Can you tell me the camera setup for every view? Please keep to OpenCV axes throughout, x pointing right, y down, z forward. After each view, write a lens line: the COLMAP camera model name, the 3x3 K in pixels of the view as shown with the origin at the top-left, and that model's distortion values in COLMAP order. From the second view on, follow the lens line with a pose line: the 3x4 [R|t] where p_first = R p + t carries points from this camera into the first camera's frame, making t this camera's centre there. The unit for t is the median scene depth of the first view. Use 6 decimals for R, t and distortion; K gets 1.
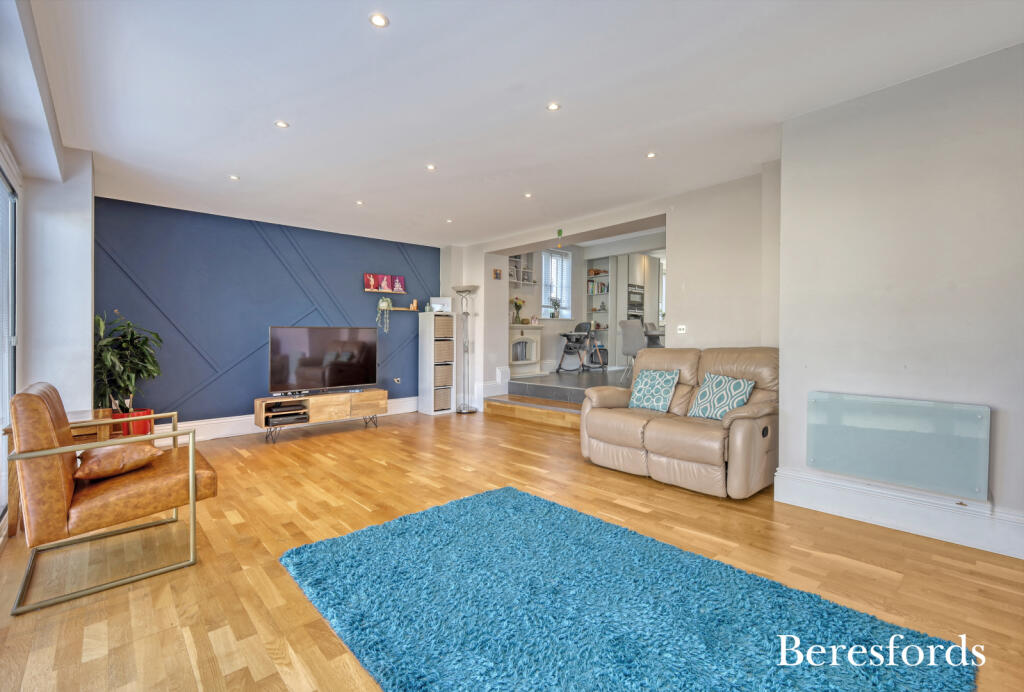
lens RADIAL K [[444.1, 0, 507.0], [0, 444.1, 342.0], [0, 0, 1]] dist [-0.000617, -0.000275]
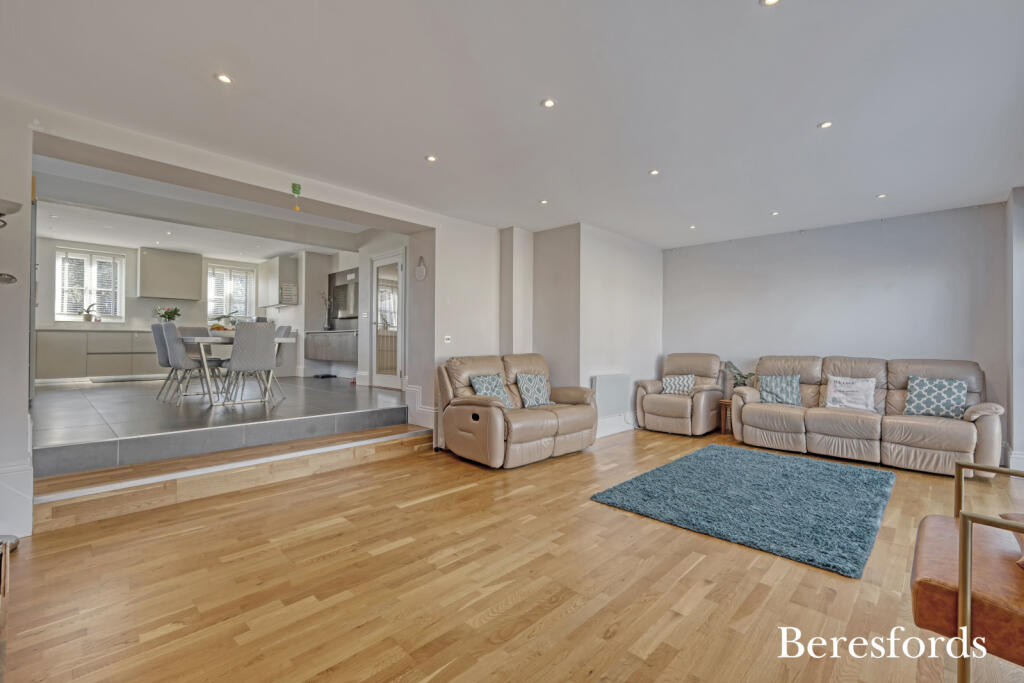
lens RADIAL K [[444.1, 0, 515.7], [0, 444.1, 340.5], [0, 0, 1]] dist [-0.000617, -0.000275]
pose [[-0.066592, 0.018840, 0.997602, -0.855251], [0.009489, 0.999788, -0.018248, -0.002749], [-0.997735, 0.008251, -0.066757, 1.082471]]
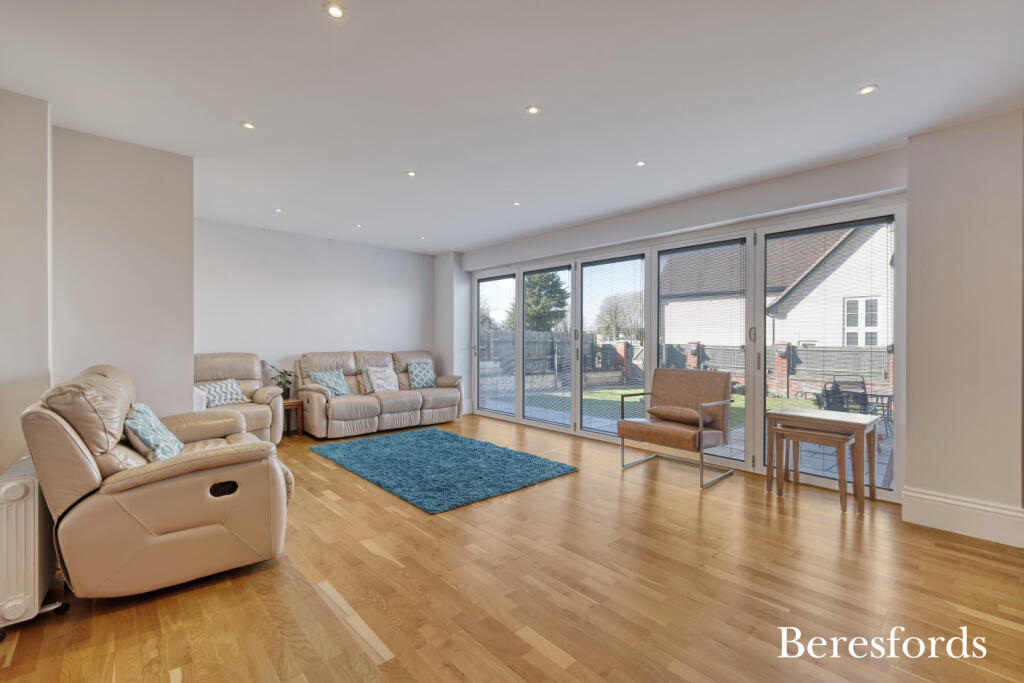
lens RADIAL K [[444.1, 0, 519.8], [0, 444.1, 342.2], [0, 0, 1]] dist [-0.000617, -0.000275]
pose [[-0.999951, 0.008615, -0.004914, -0.157223], [0.008496, 0.999680, 0.023807, -0.036683], [0.005118, 0.023764, -0.999704, 1.672708]]
